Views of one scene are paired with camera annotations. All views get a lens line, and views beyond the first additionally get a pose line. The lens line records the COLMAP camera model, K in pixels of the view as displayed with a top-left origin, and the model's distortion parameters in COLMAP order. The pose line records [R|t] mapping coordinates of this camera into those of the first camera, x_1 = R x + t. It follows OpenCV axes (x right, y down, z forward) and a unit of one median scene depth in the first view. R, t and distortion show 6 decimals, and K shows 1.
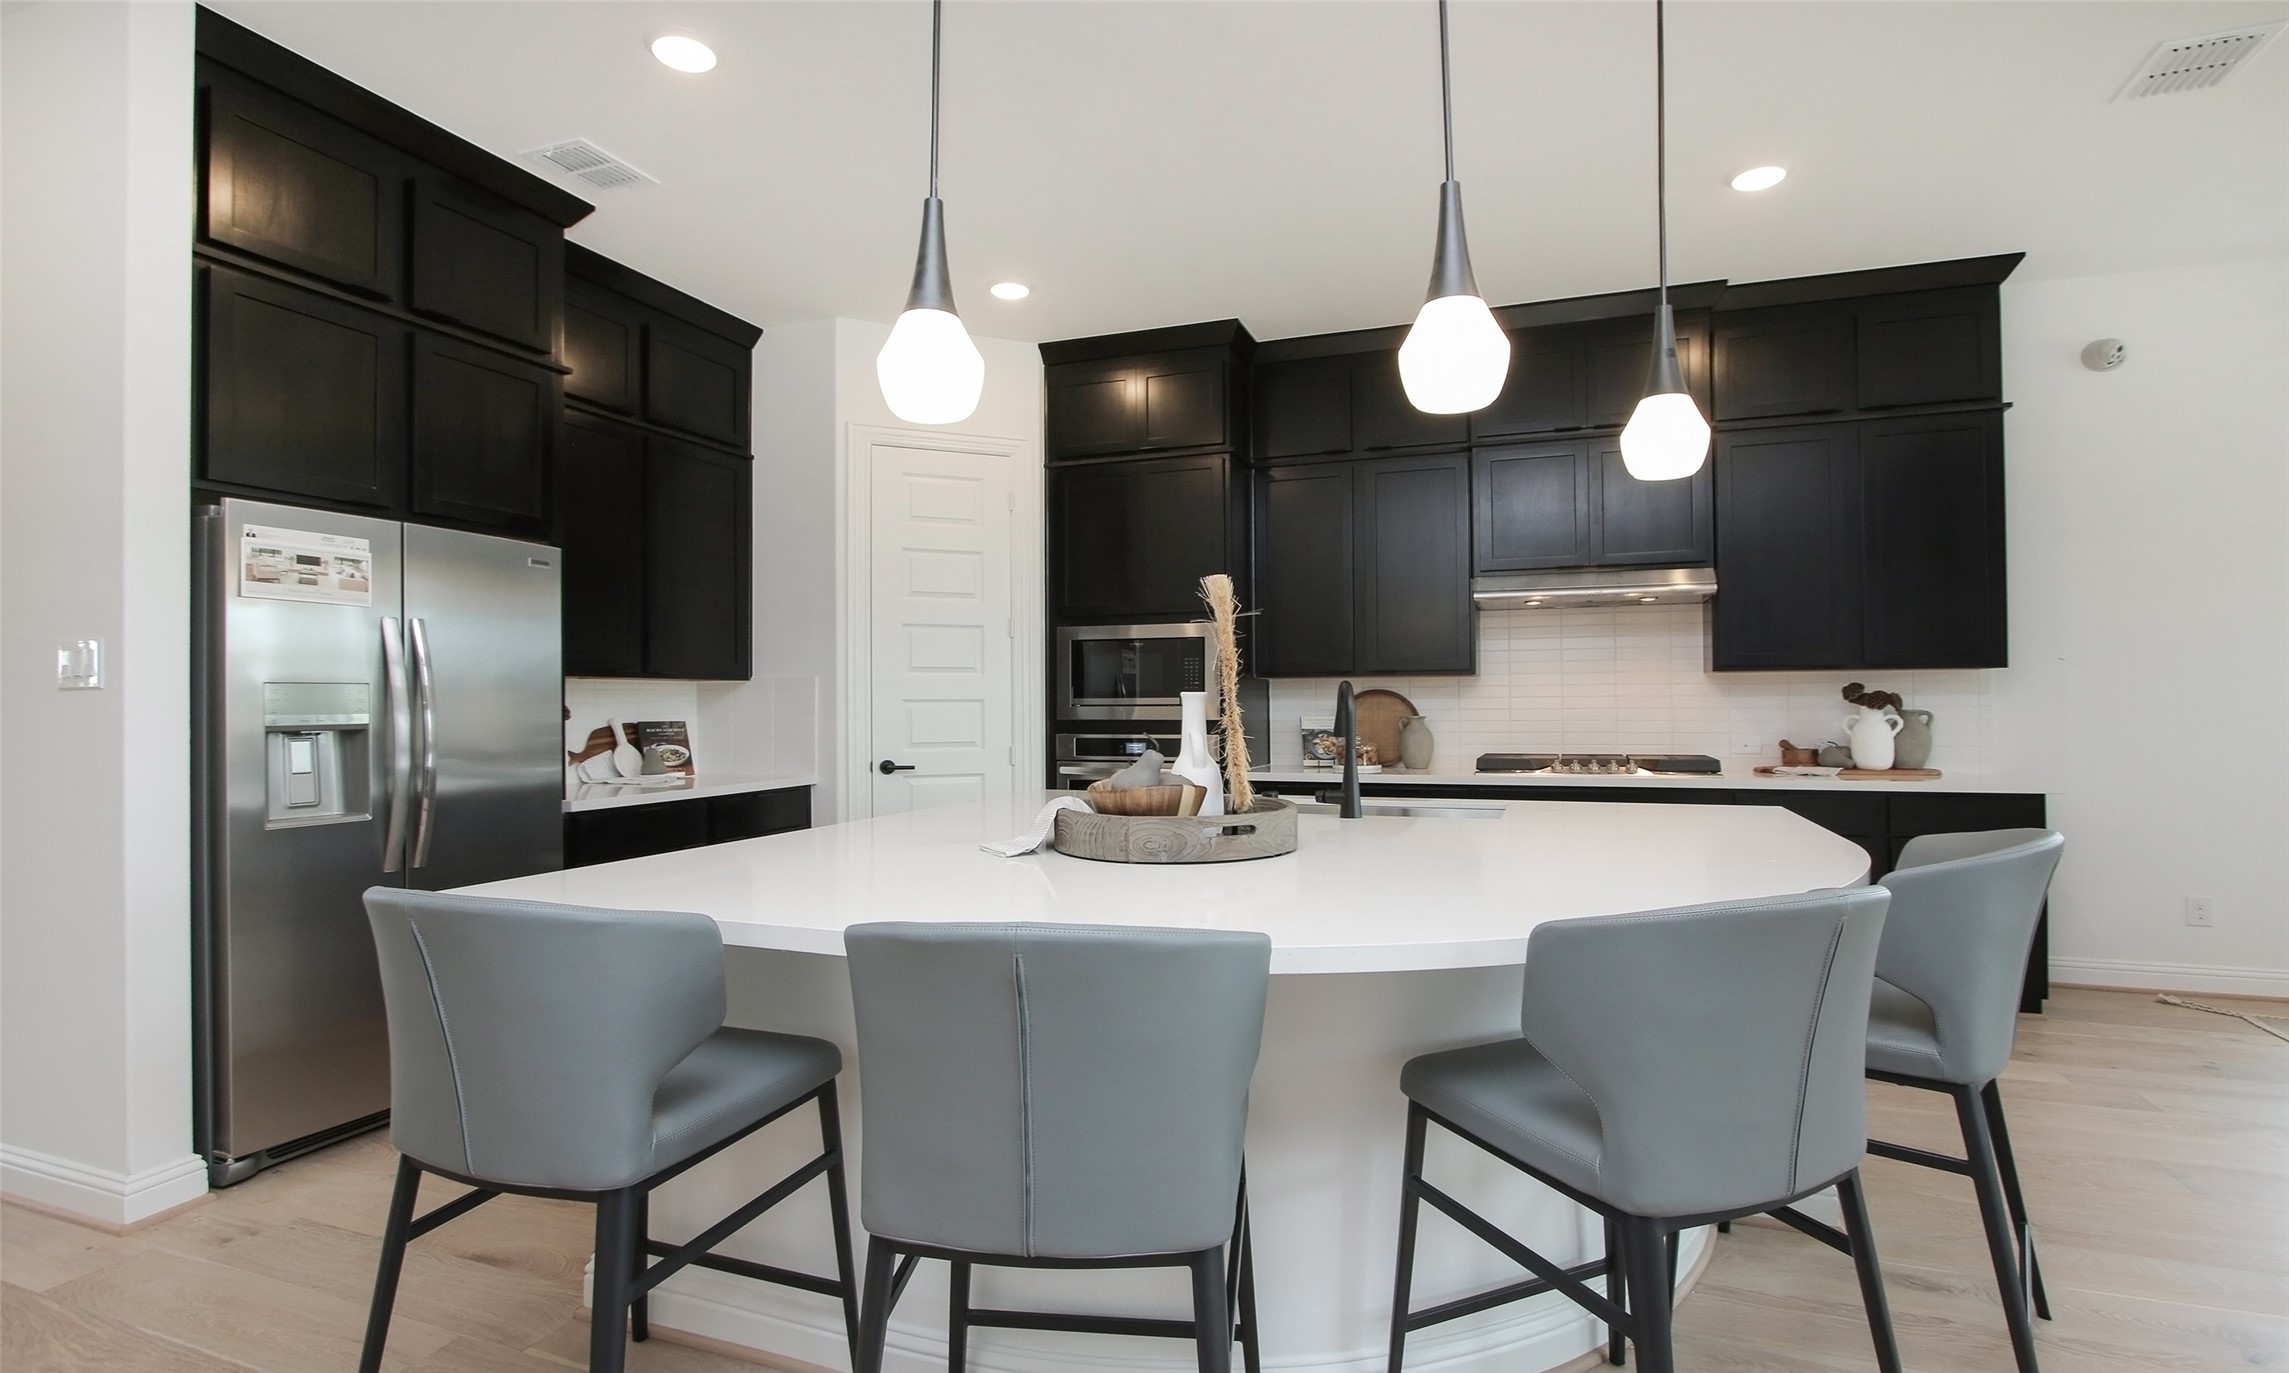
lens RADIAL K [[1084.5, 0, 1144.5], [0, 1084.5, 686.5], [0, 0, 1]] dist [-0.015942, 0.000170]
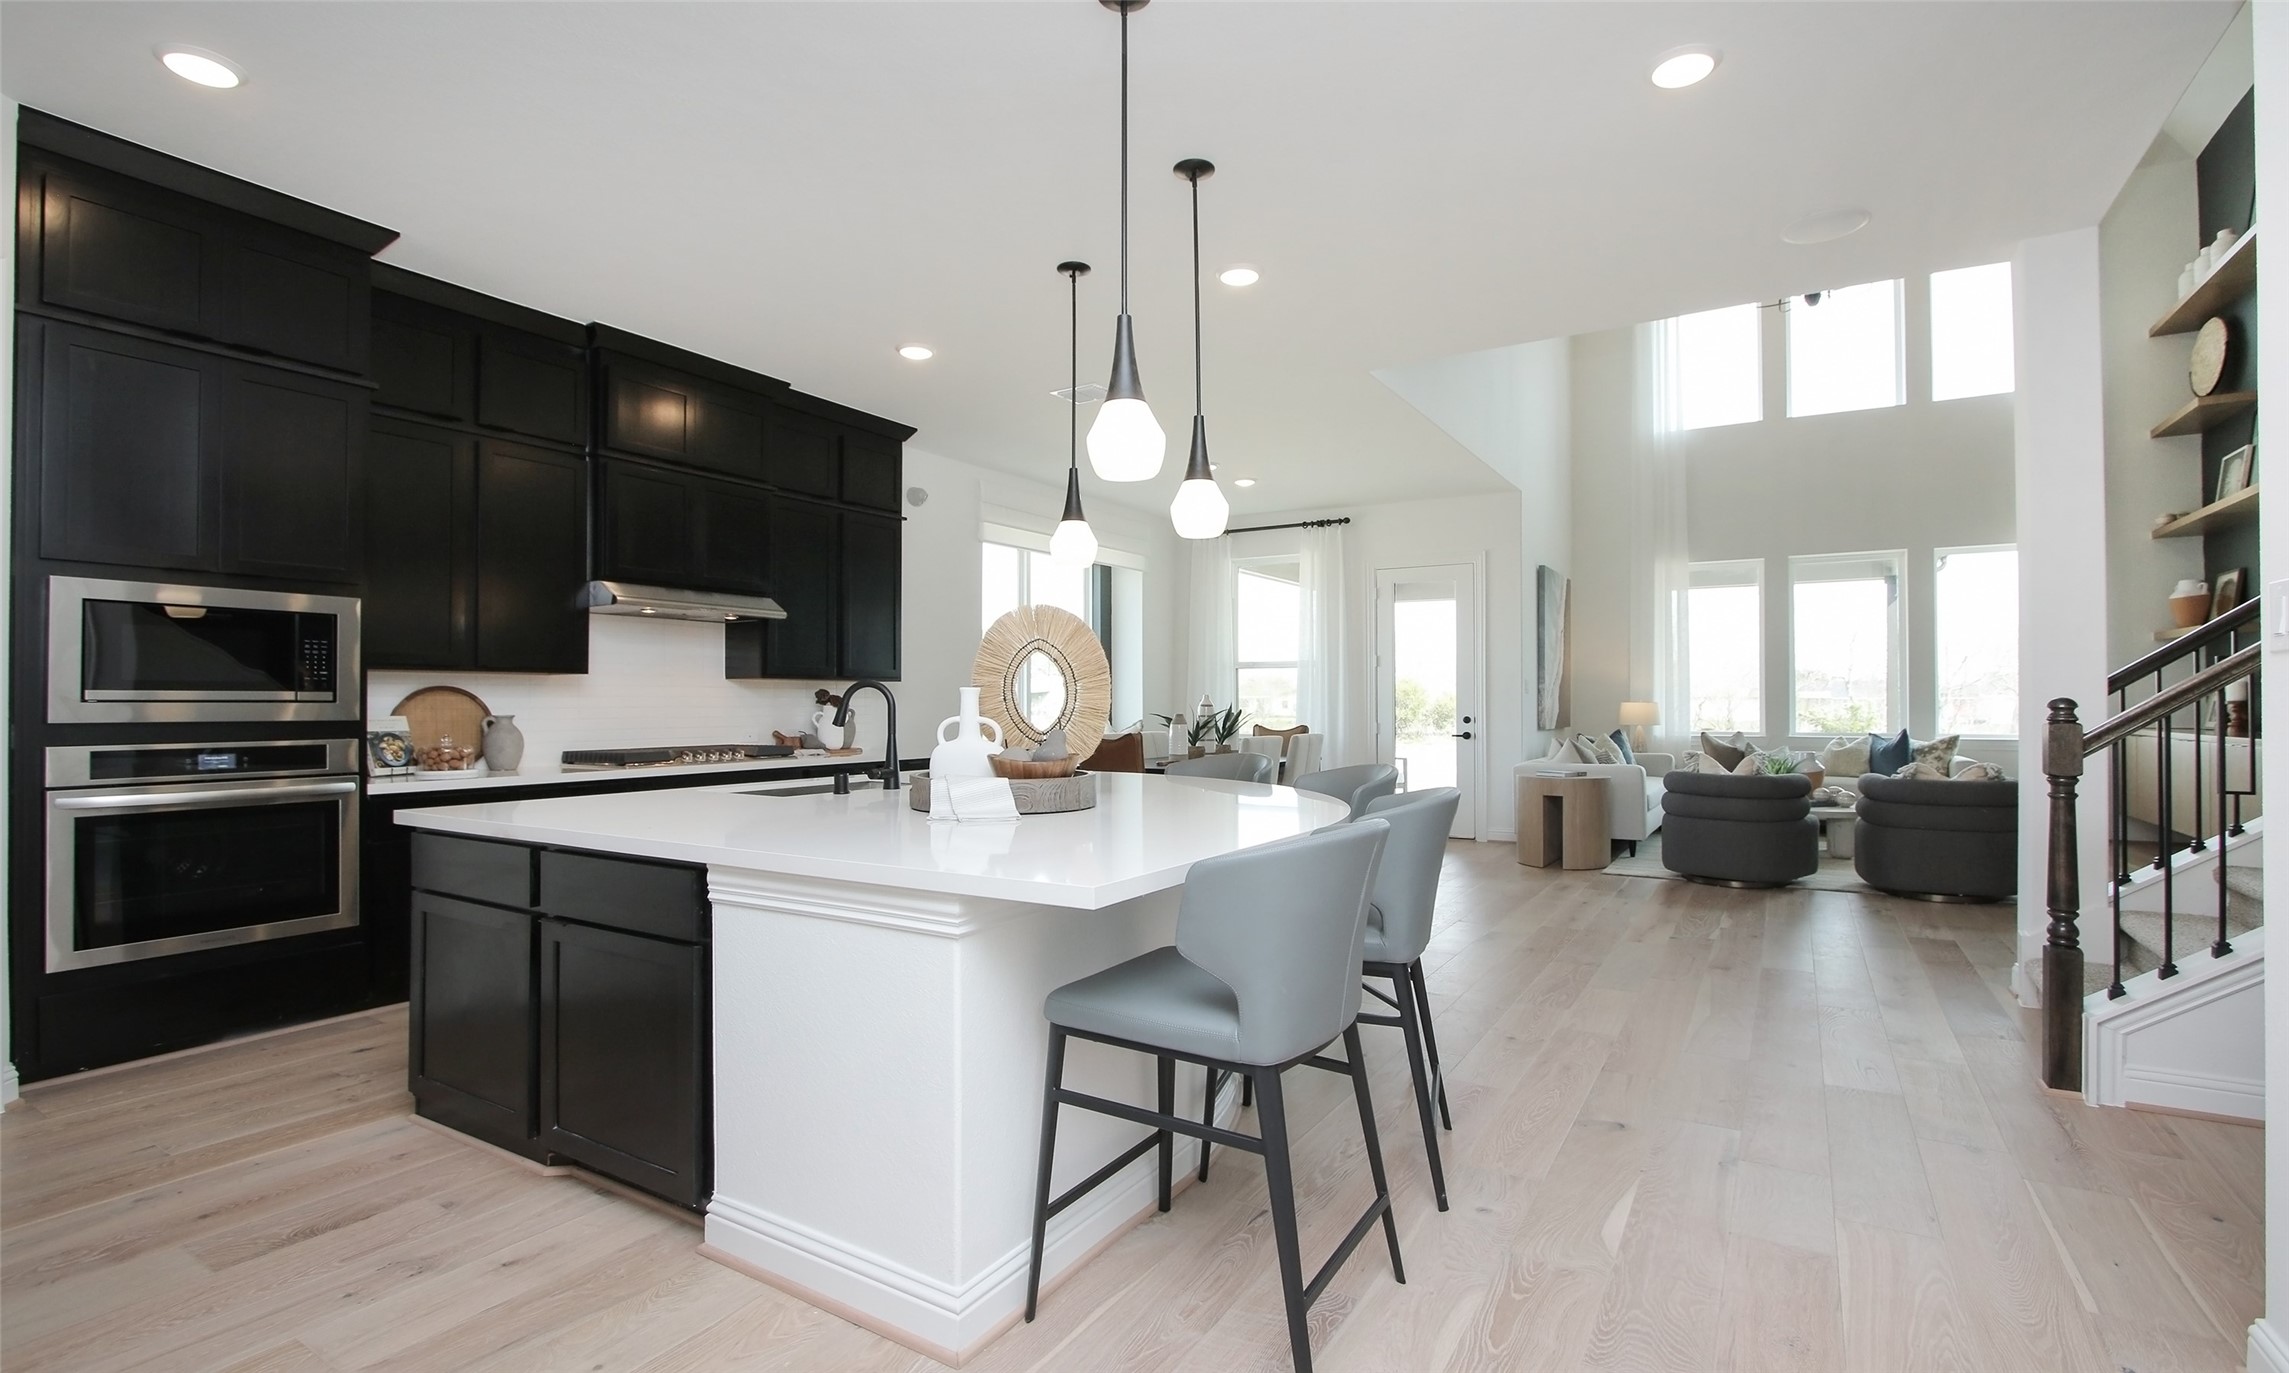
lens RADIAL K [[1055.6, 0, 1148.9], [0, 1055.6, 695.3], [0, 0, 1]] dist [-0.014934, 0.000694]
pose [[0.187564, 0.013811, 0.982155, -0.635901], [-0.014385, 0.999833, -0.011312, 0.014131], [-0.982147, -0.012007, 0.187732, 0.313714]]
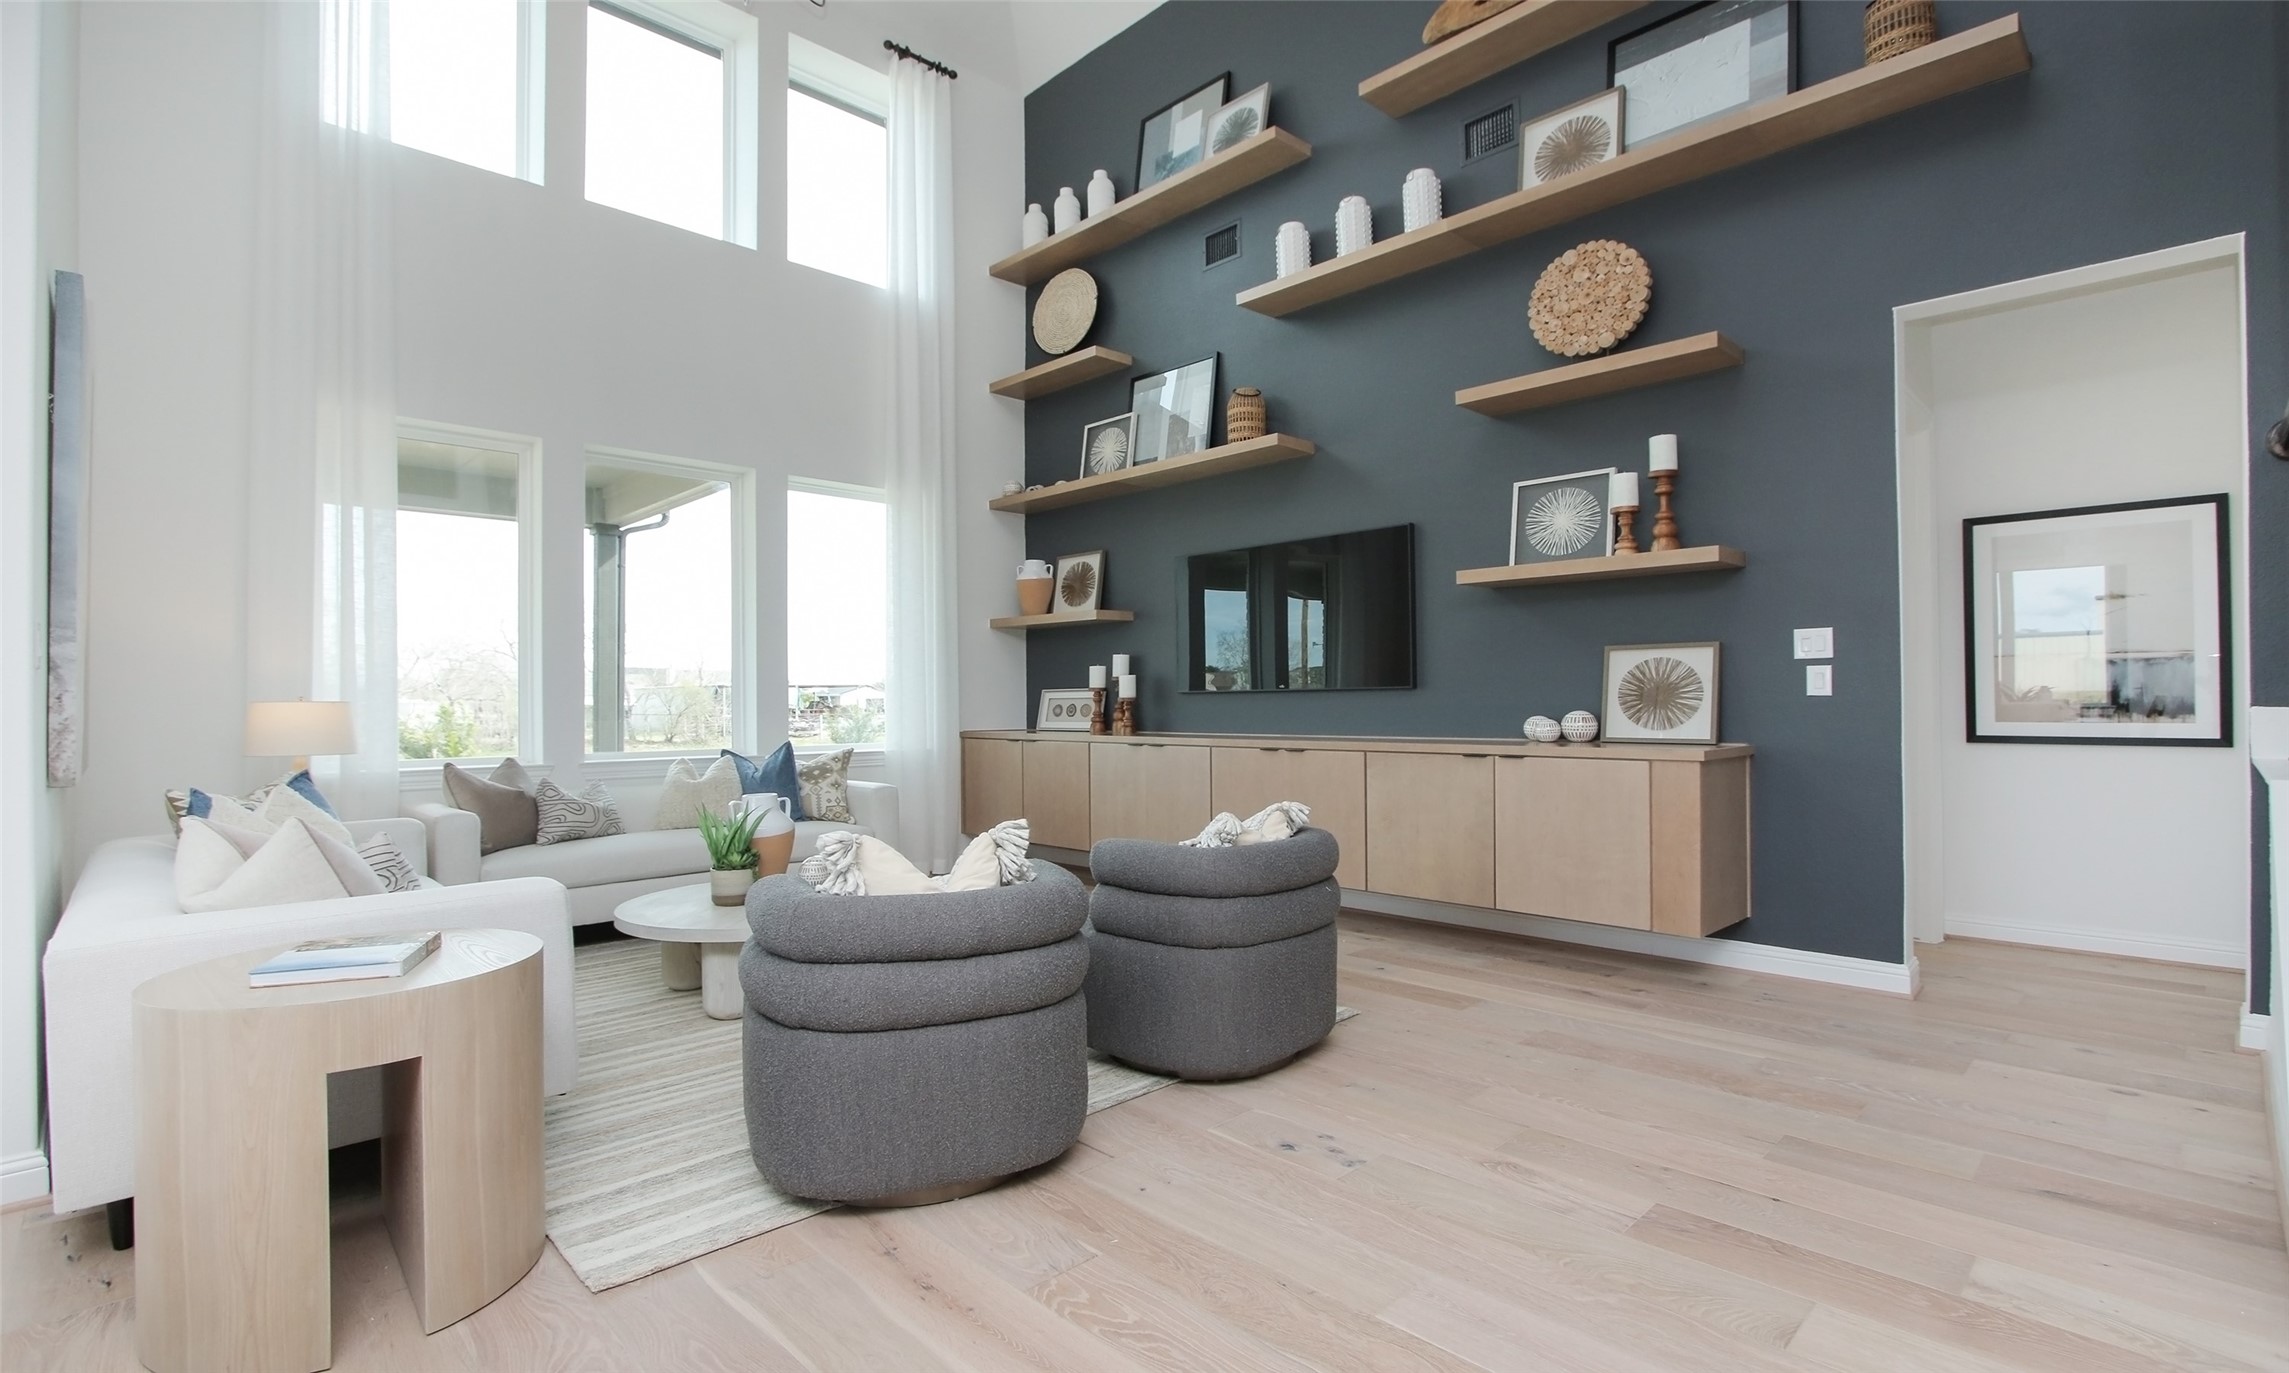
lens RADIAL K [[1047.0, 0, 1169.7], [0, 1047.0, 688.7], [0, 0, 1]] dist [-0.013495, 0.000609]
pose [[-0.911676, 0.017699, 0.410529, 0.619658], [0.006648, 0.999576, -0.028332, 0.008886], [-0.410856, -0.023100, -0.911407, 0.245591]]
